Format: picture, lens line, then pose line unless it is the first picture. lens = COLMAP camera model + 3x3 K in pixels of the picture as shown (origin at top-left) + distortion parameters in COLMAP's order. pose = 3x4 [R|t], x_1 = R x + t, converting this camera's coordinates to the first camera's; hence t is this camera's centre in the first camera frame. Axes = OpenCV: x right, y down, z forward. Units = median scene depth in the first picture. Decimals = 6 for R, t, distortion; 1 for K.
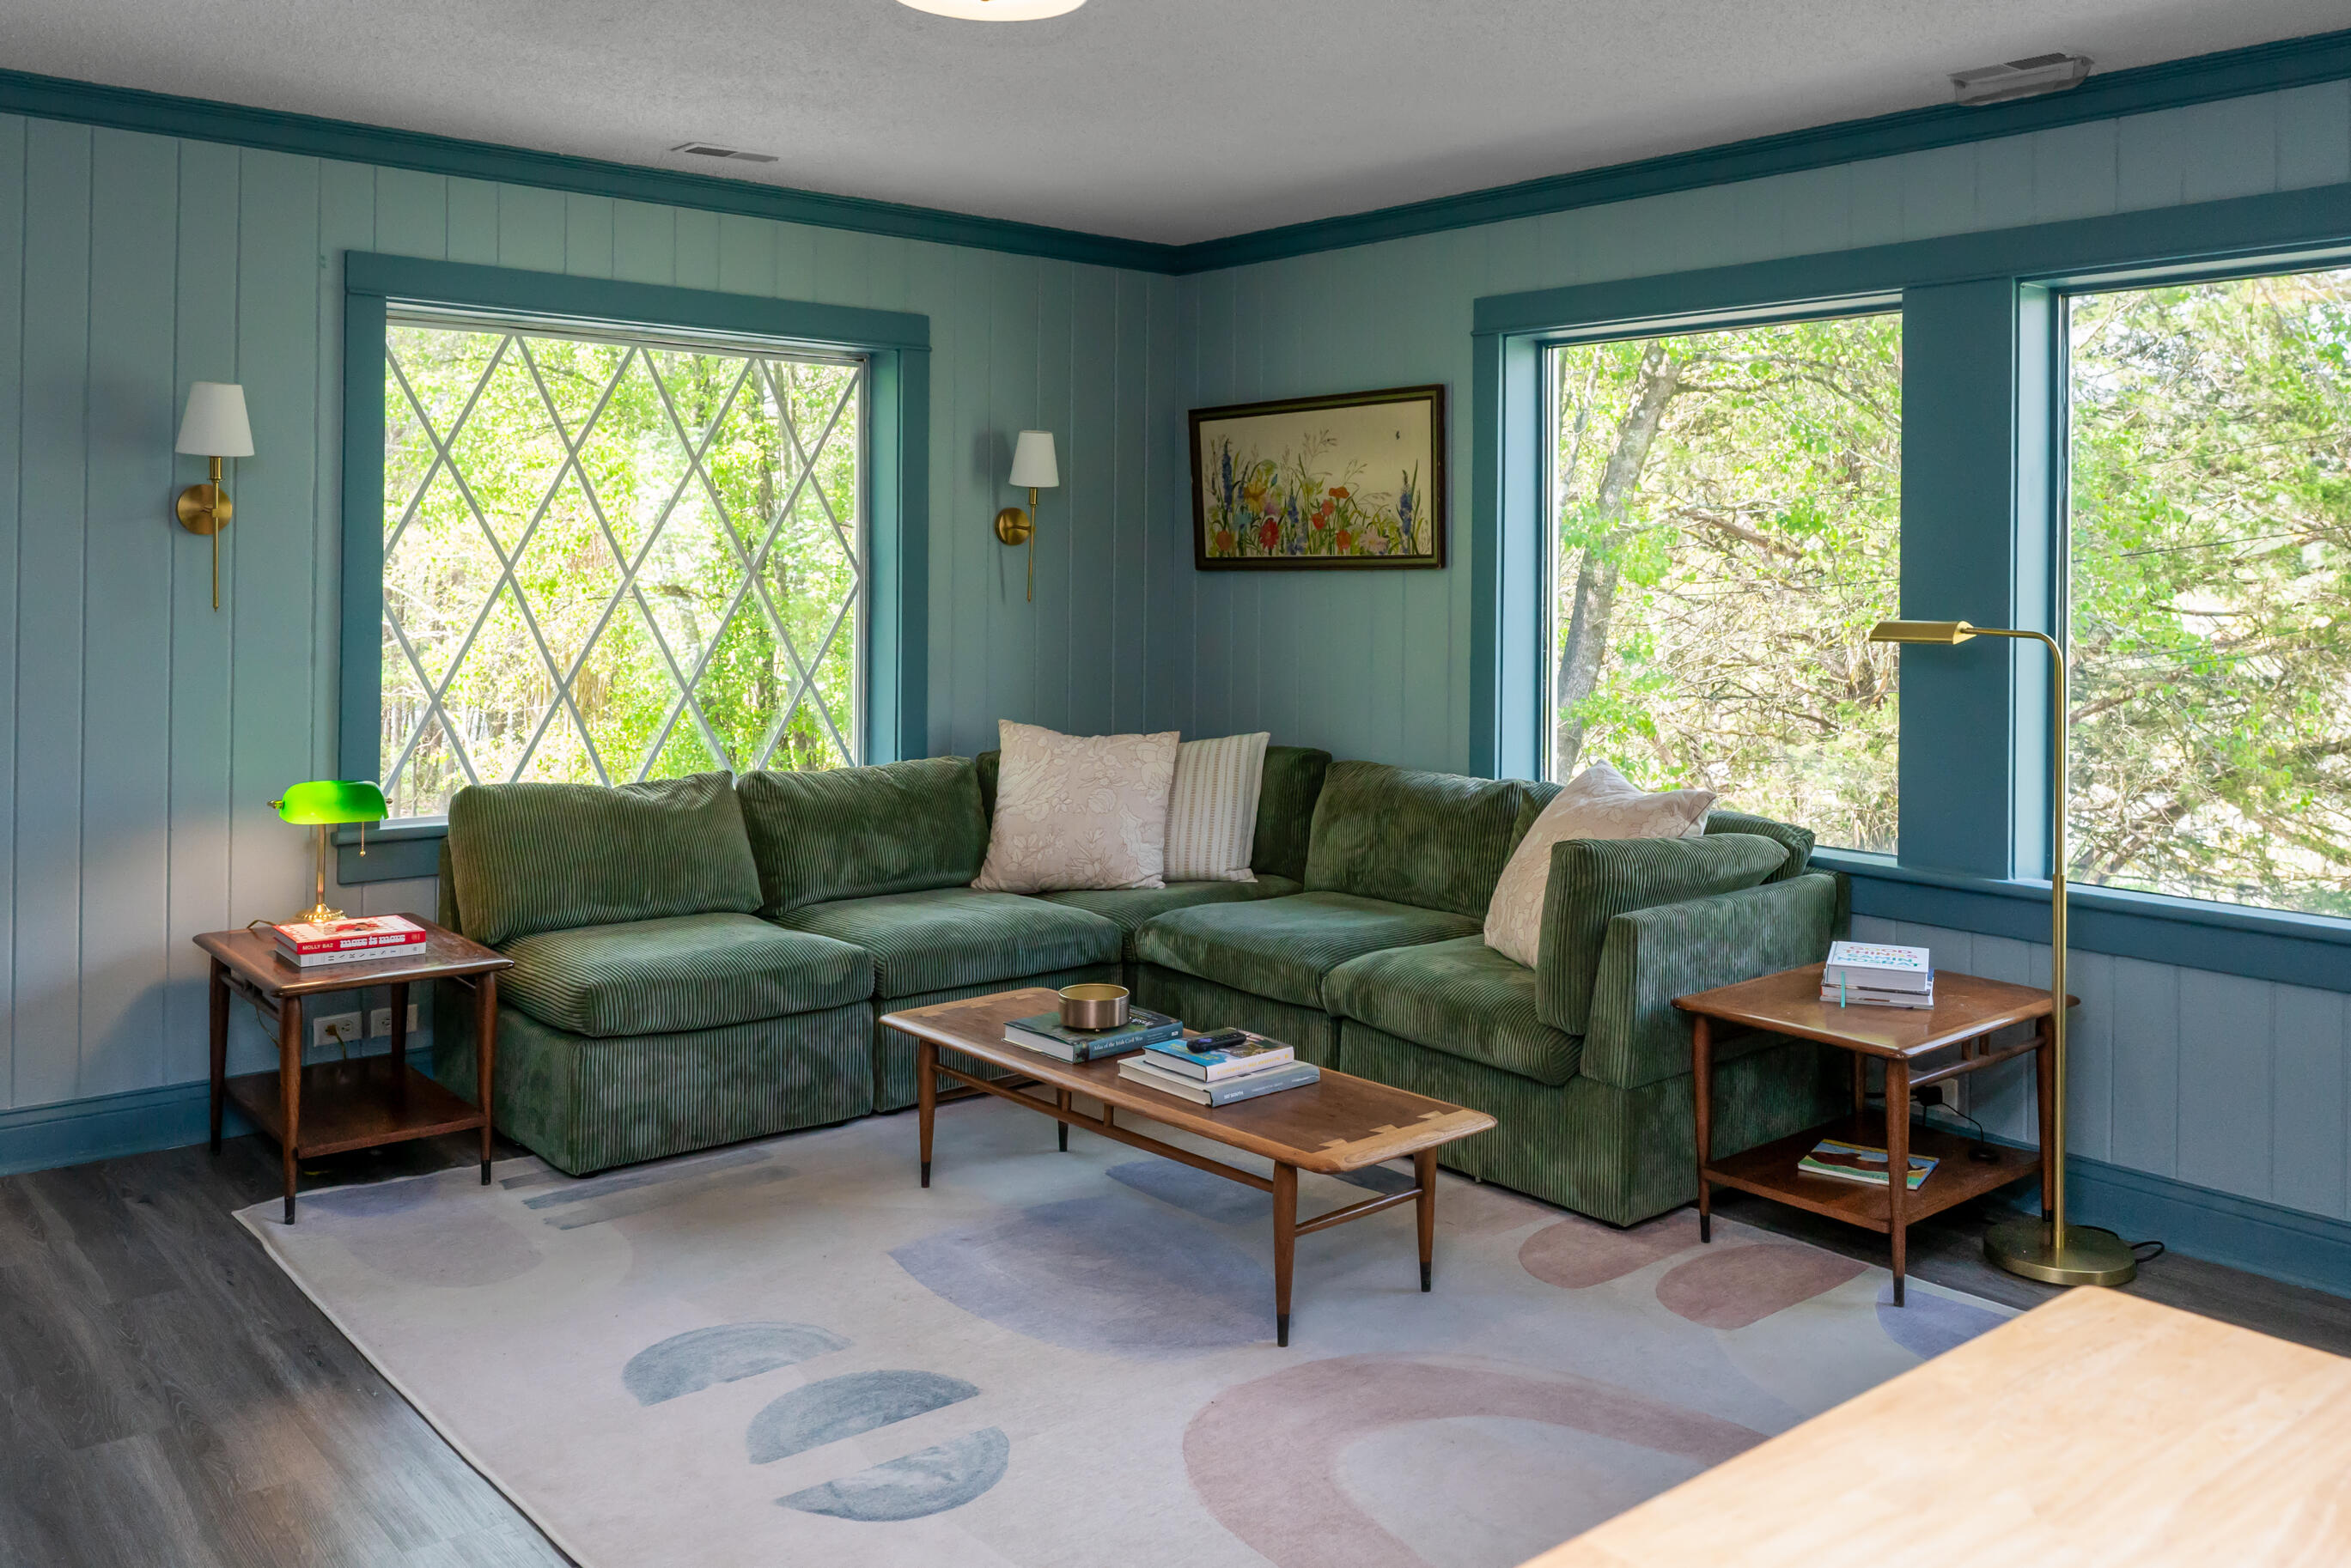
lens RADIAL K [[1890.1, 0, 1191.5], [0, 1890.1, 680.5], [0, 0, 1]] dist [-0.003617, -0.000128]
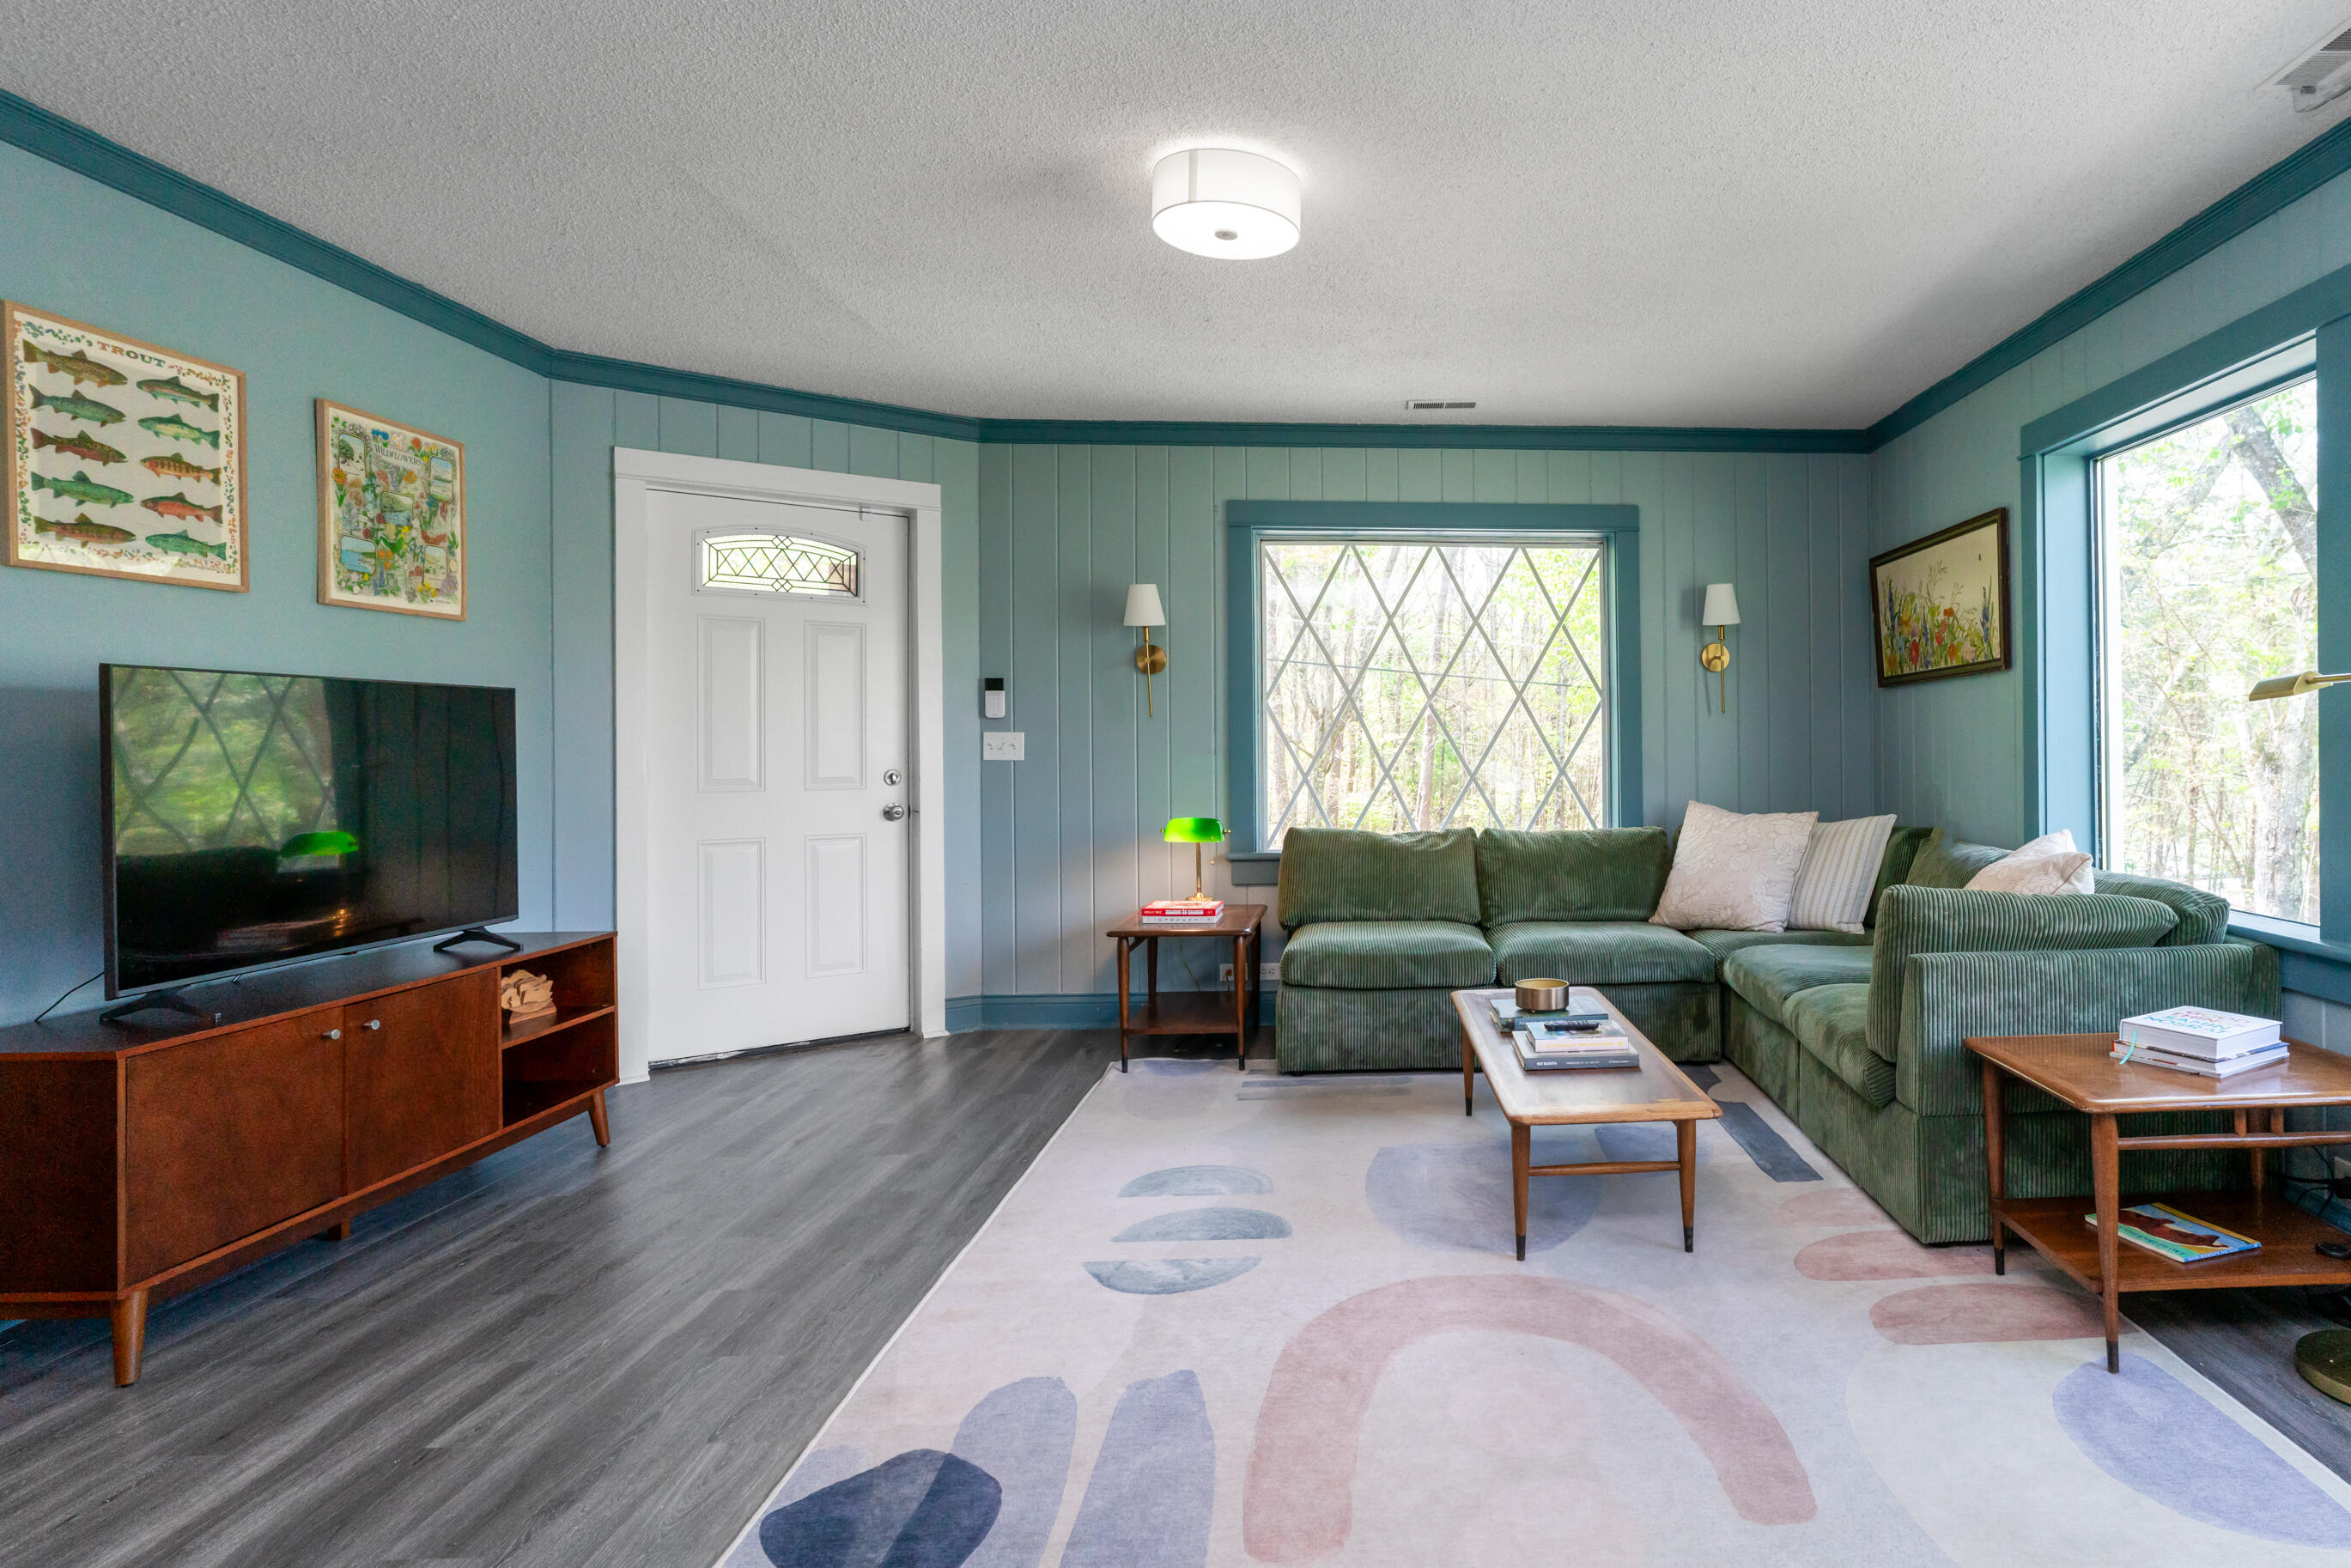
lens RADIAL K [[1278.0, 0, 1383.8], [0, 1278.0, 808.4], [0, 0, 1]] dist [0.000560, 0.000408]
pose [[0.805701, 0.020042, -0.591983, 0.313024], [-0.021956, 0.999751, 0.003965, 0.032864], [0.591915, 0.009803, 0.805941, 0.169375]]
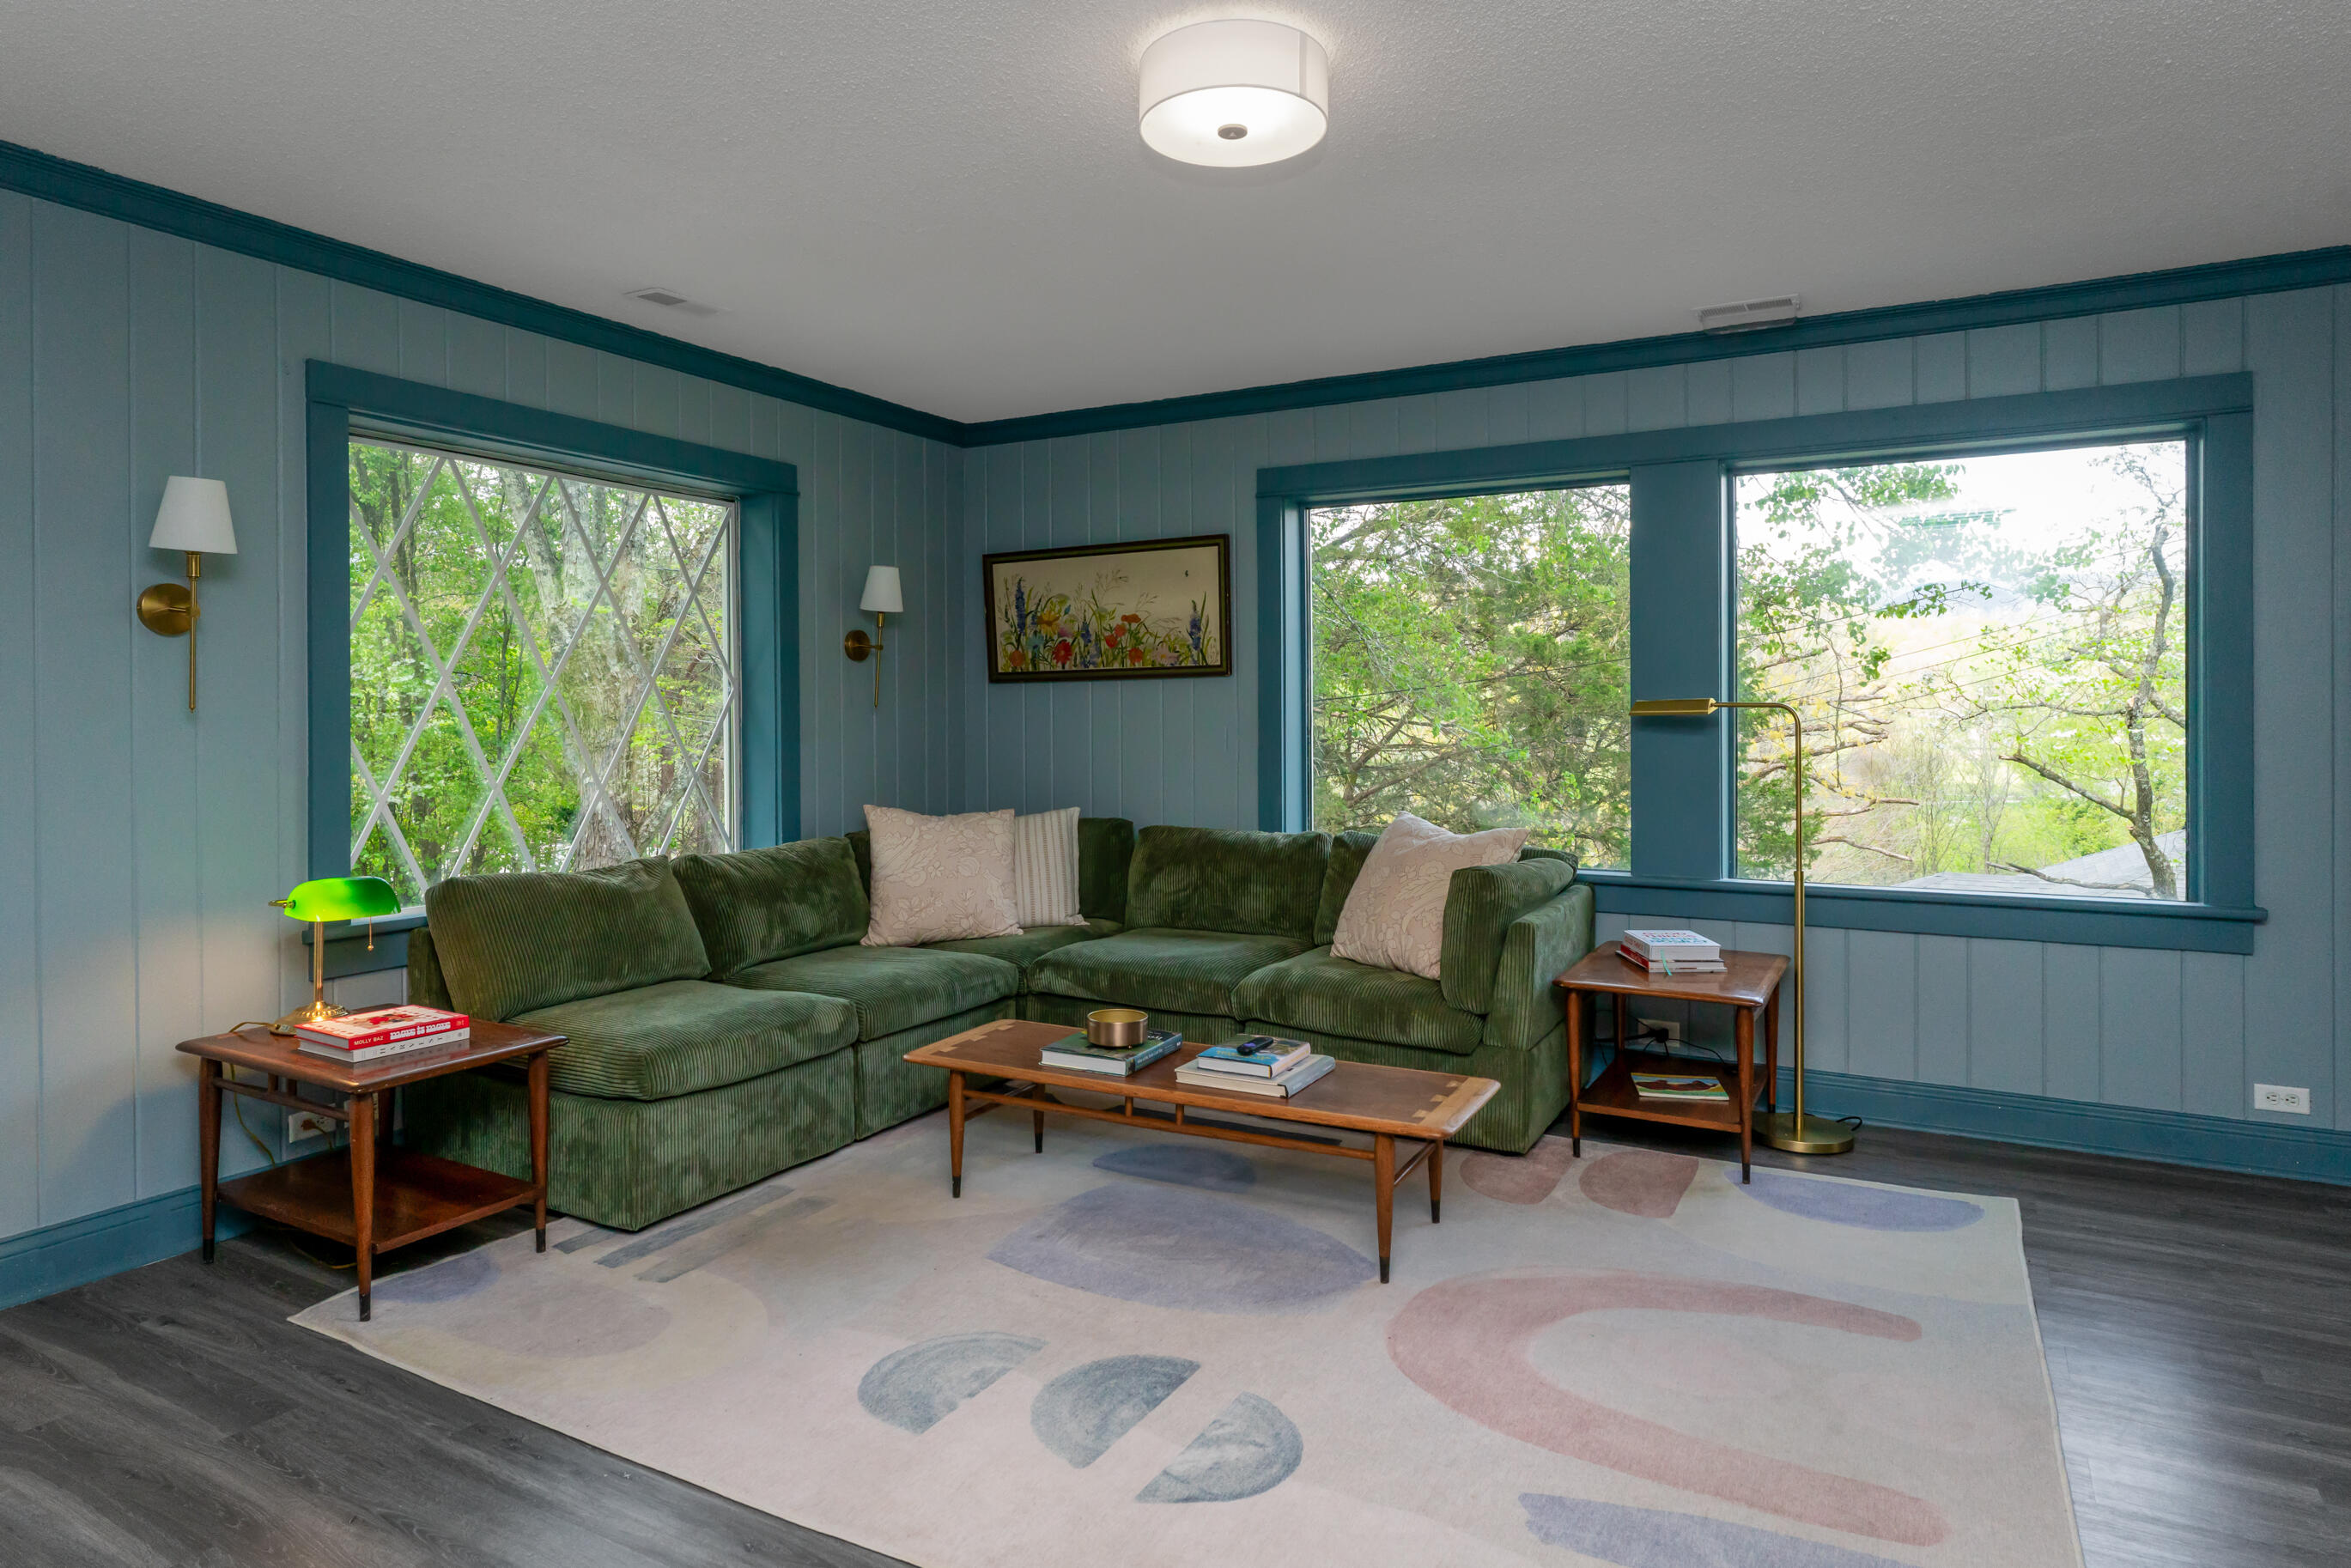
lens RADIAL K [[1352.0, 0, 1175.5], [0, 1352.0, 784.0], [0, 0, 1]] dist [-0.005922, 0.001118]
pose [[0.937662, -0.030954, 0.346167, -0.254252], [0.032022, 0.999484, 0.002634, 0.013871], [-0.346070, 0.008616, 0.938169, 0.148345]]
